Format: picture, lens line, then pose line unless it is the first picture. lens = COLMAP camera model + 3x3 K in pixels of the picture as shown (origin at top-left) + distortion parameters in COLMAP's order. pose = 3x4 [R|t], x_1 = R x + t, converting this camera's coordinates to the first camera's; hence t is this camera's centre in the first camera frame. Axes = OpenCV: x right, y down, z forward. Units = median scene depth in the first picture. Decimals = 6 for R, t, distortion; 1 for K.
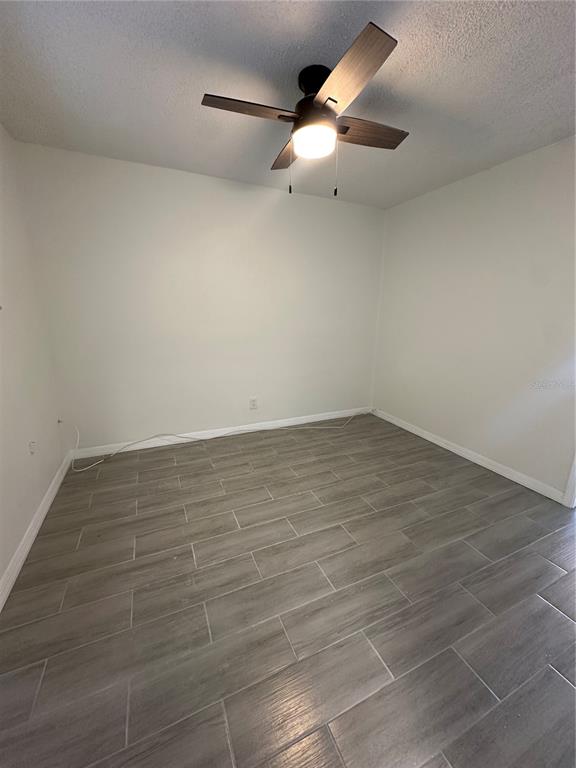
lens RADIAL K [[305.2, 0, 287.2], [0, 305.2, 385.3], [0, 0, 1]] dist [-0.007694, 0.000202]
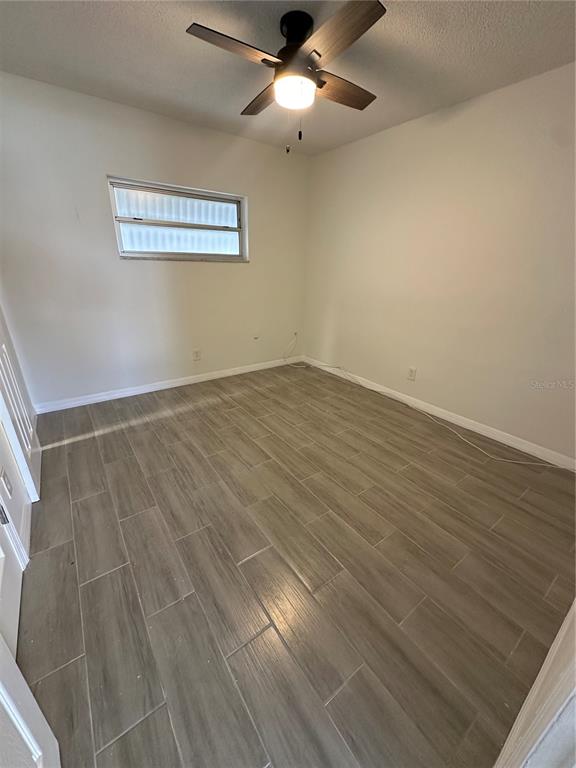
lens RADIAL K [[305.2, 0, 286.0], [0, 305.2, 384.9], [0, 0, 1]] dist [-0.007694, 0.000202]
pose [[0.200175, 0.356617, -0.912554, 0.817075], [-0.259565, 0.917427, 0.301584, -0.107966], [0.944752, 0.176497, 0.276212, 0.502981]]
